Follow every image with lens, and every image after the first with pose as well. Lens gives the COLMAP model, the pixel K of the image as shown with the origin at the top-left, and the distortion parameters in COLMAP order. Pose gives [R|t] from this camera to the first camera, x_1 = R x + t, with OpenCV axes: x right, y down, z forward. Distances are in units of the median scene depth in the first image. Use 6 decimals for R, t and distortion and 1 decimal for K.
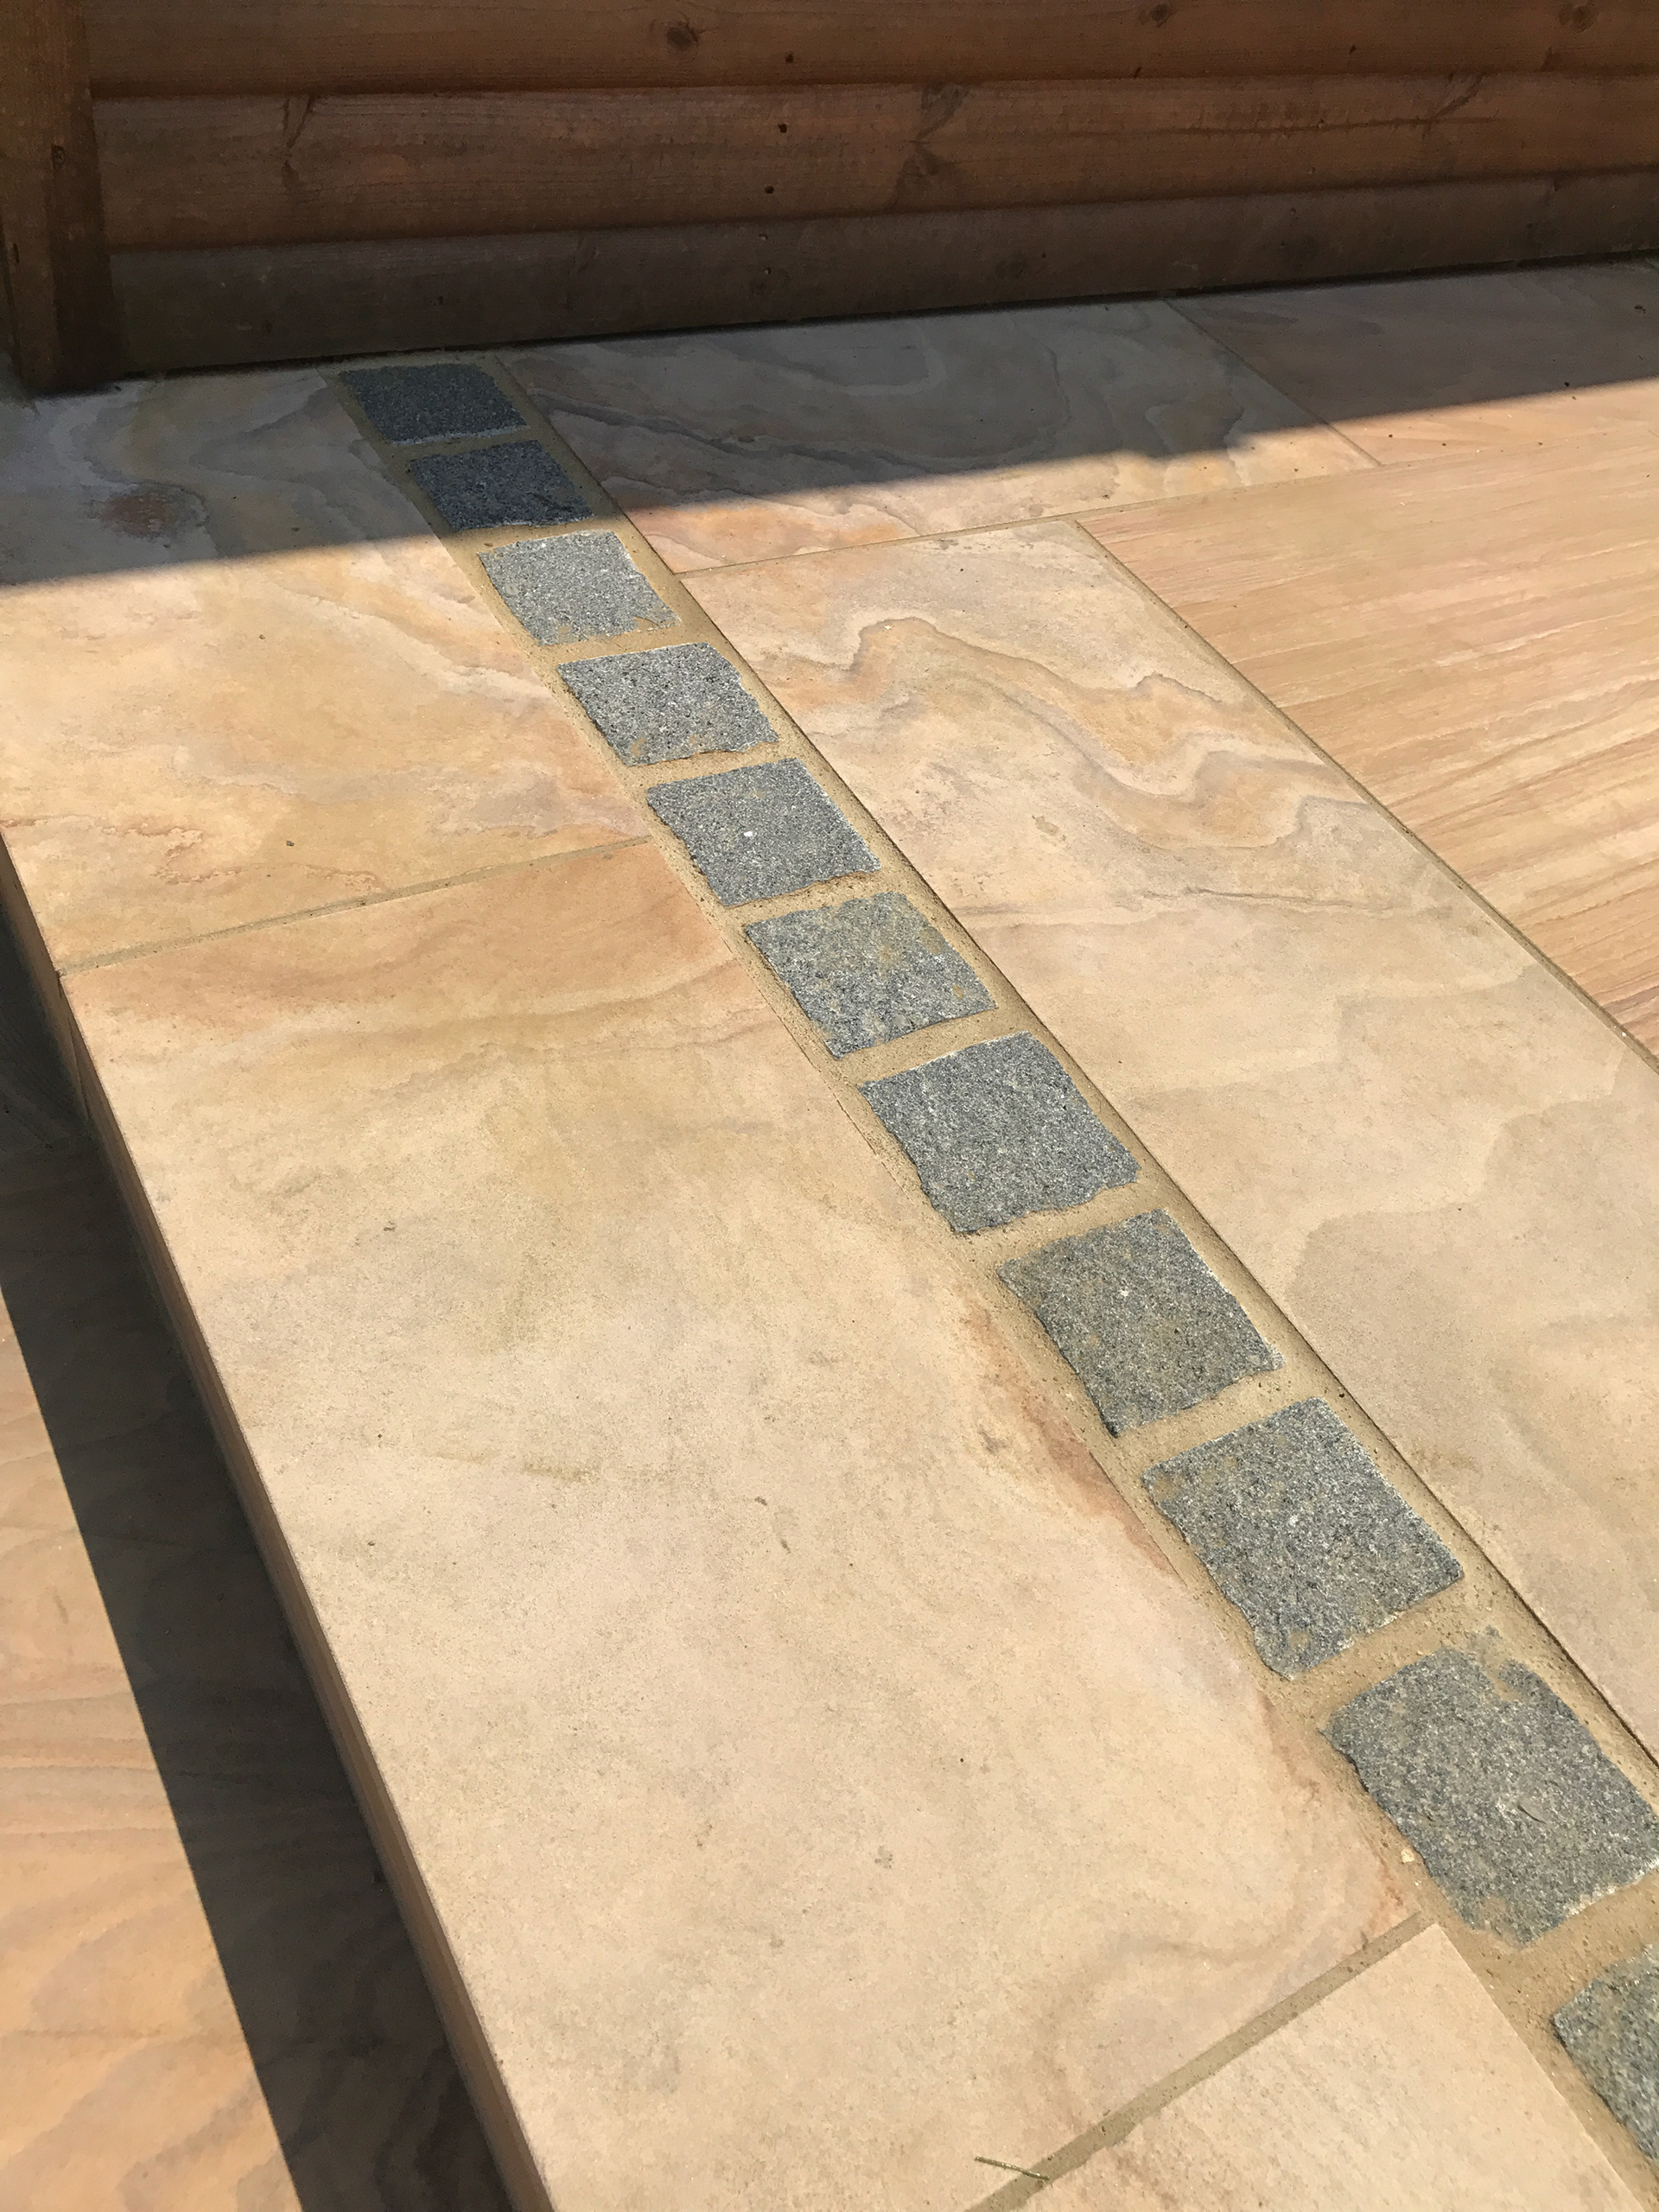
lens RADIAL K [[1791.4, 0, 804.4], [0, 1791.4, 1106.3], [0, 0, 1]] dist [0.012035, 0.004261]
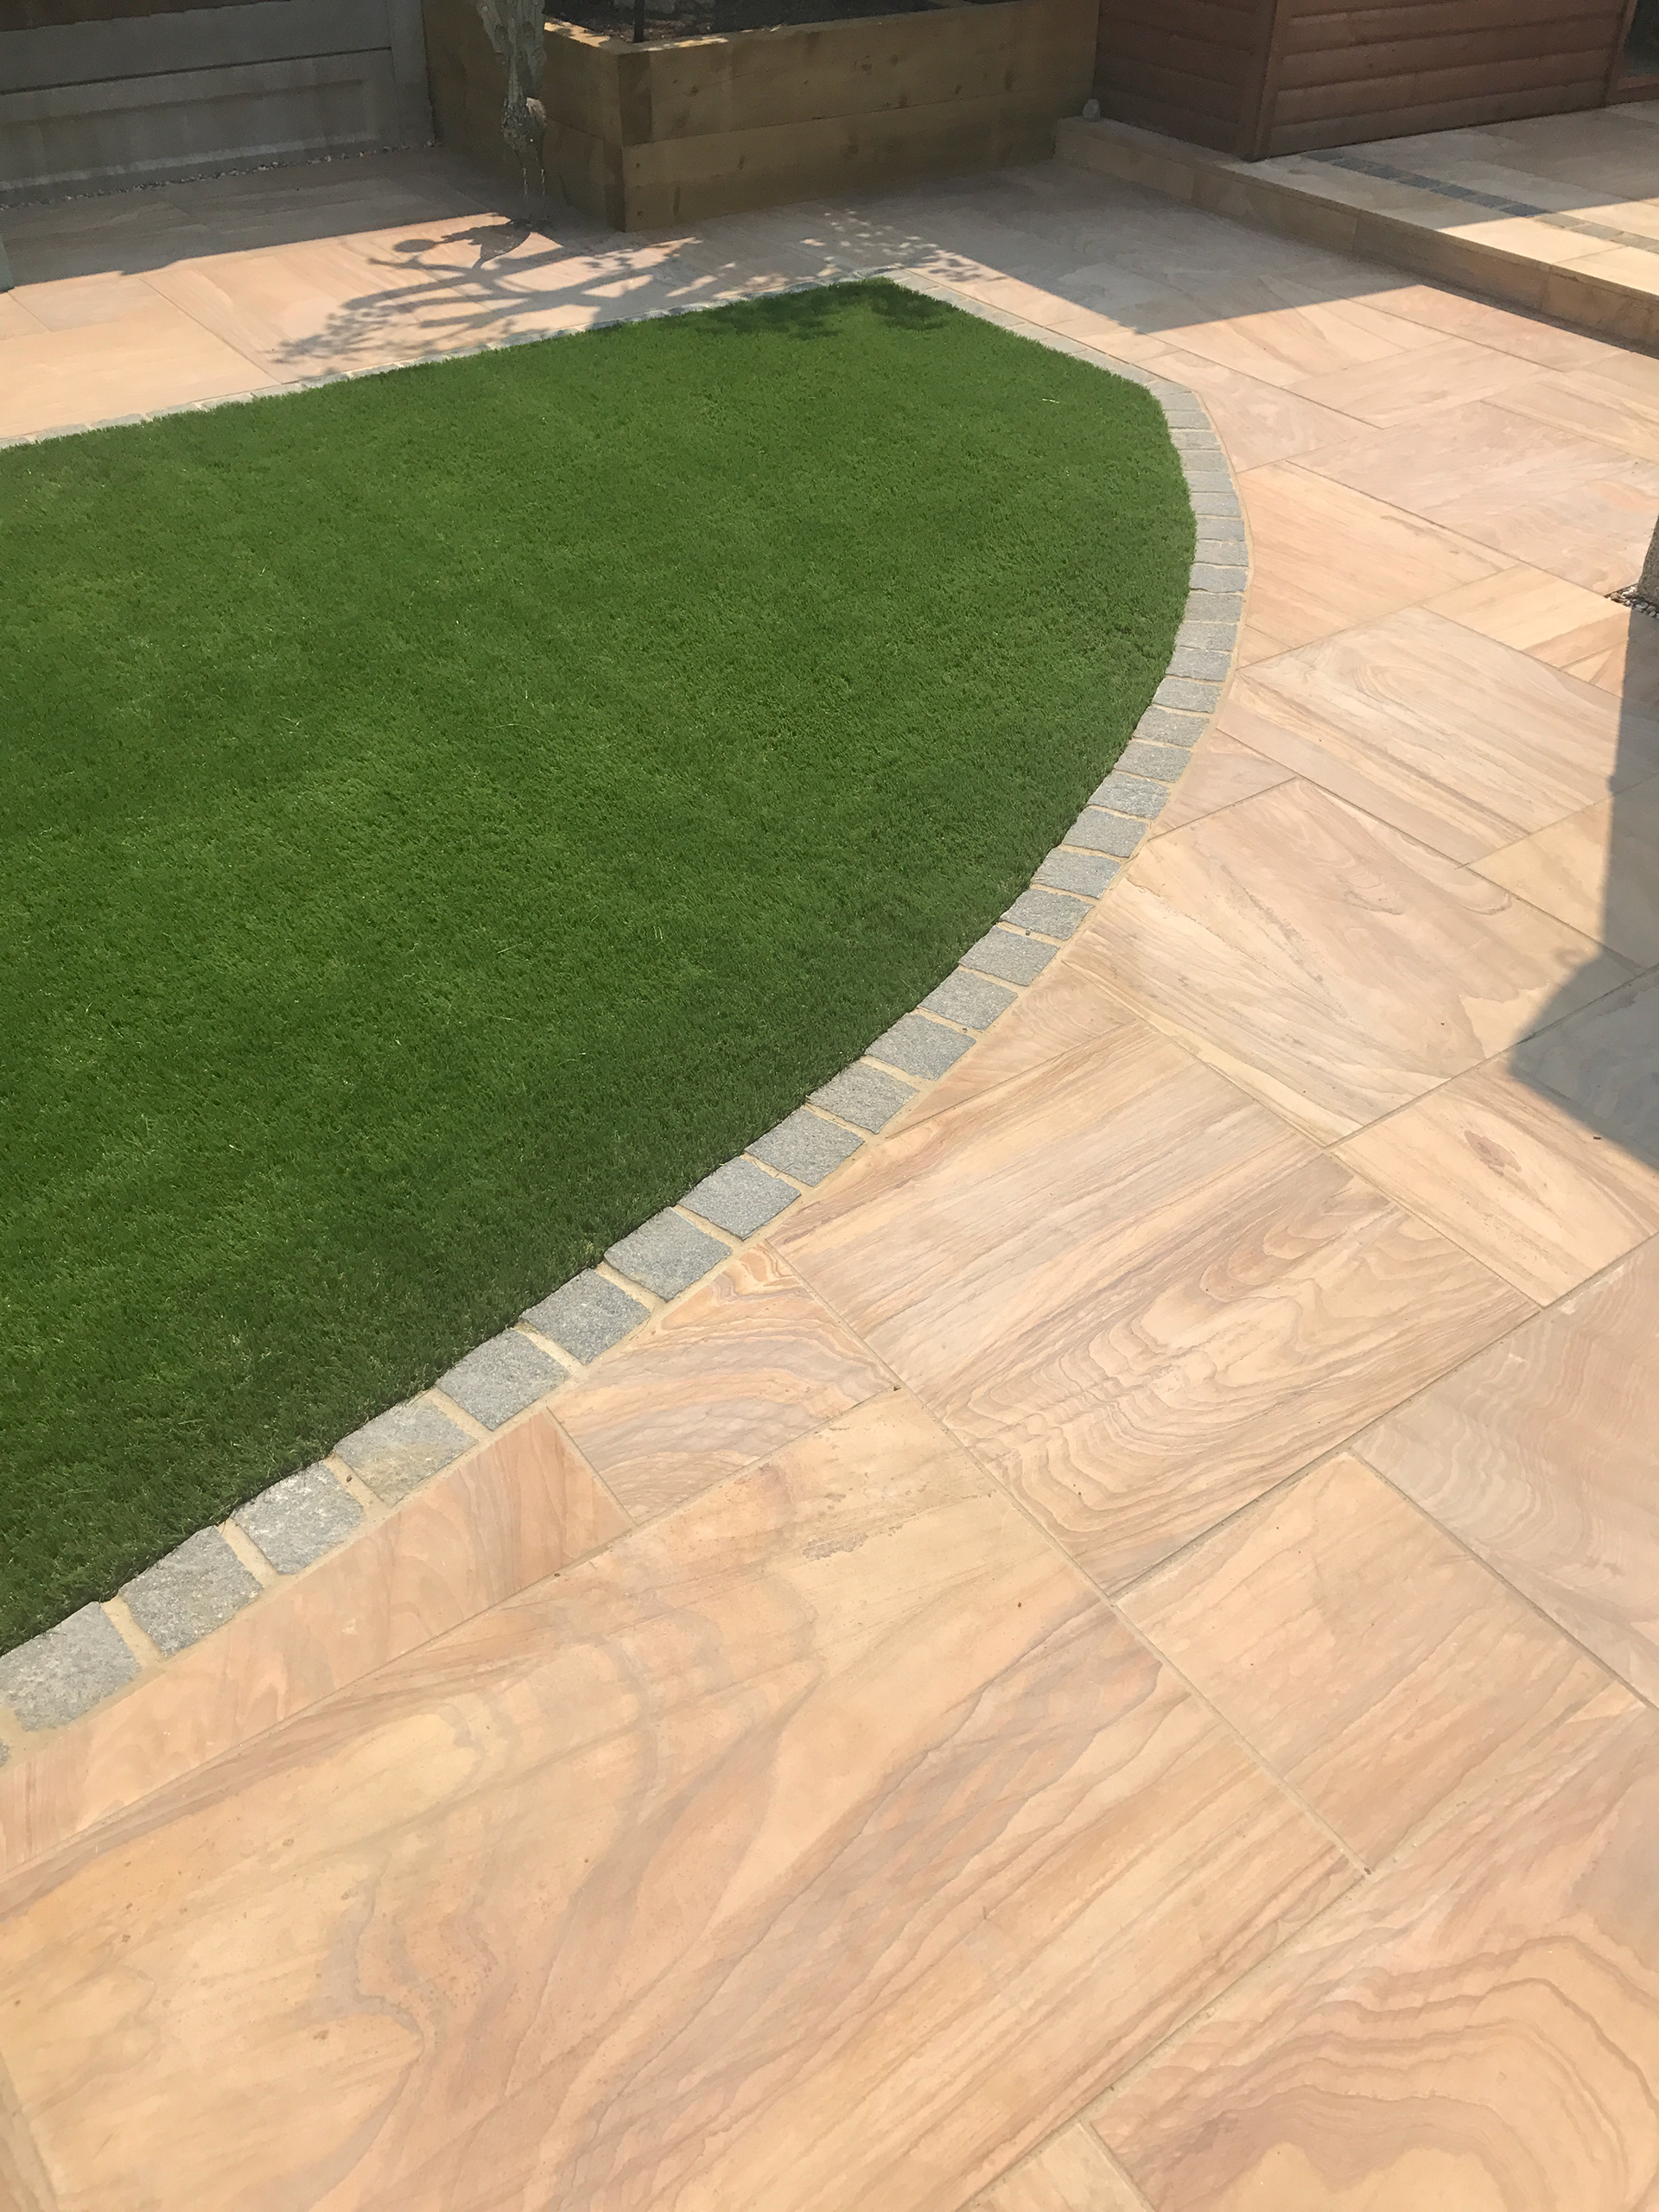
lens RADIAL K [[1791.4, 0, 804.4], [0, 1791.4, 1106.3], [0, 0, 1]] dist [0.012035, 0.004261]
pose [[0.986330, -0.163840, -0.017590, -2.045054], [0.160172, 0.978332, -0.131189, 2.582731], [0.038703, 0.126578, 0.991201, -3.555255]]
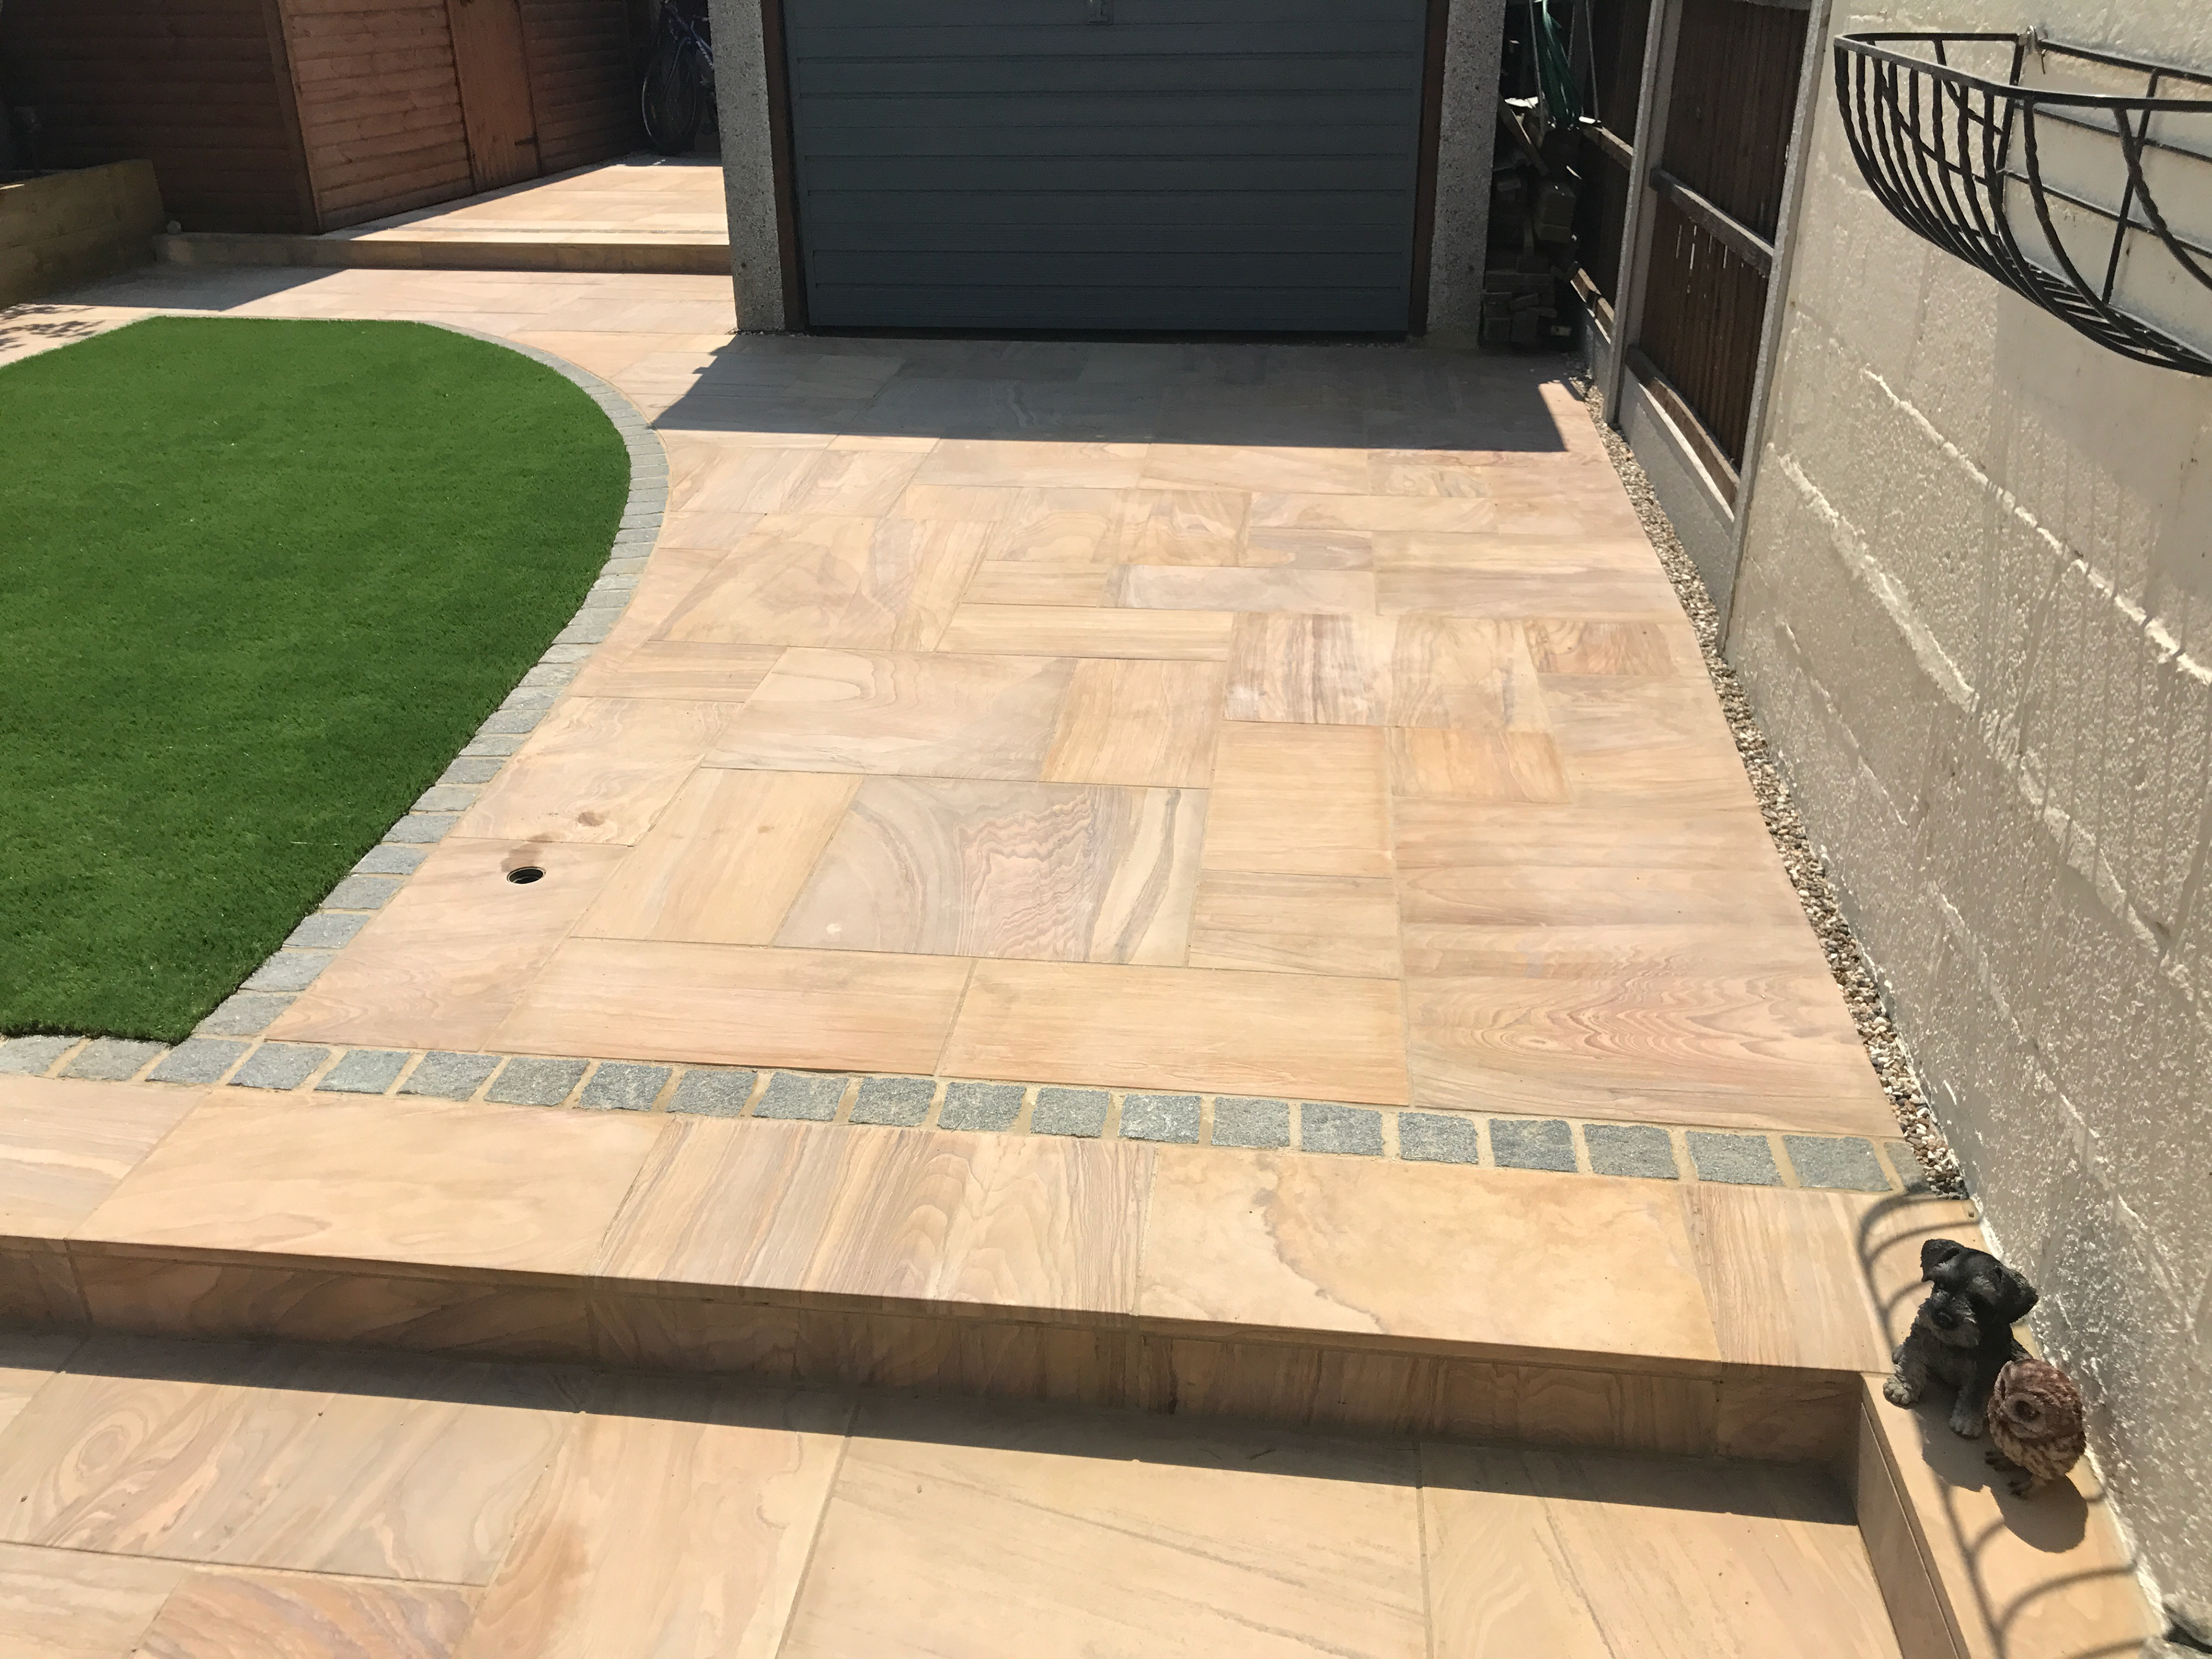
lens RADIAL K [[1832.4, 0, 1081.6], [0, 1832.4, 817.3], [0, 0, 1]] dist [0.042211, -0.047921]
pose [[0.586787, -0.484743, 0.648618, -4.915065], [0.662117, 0.748346, -0.039725, 3.913280], [-0.466135, 0.452771, 0.760077, -5.301007]]
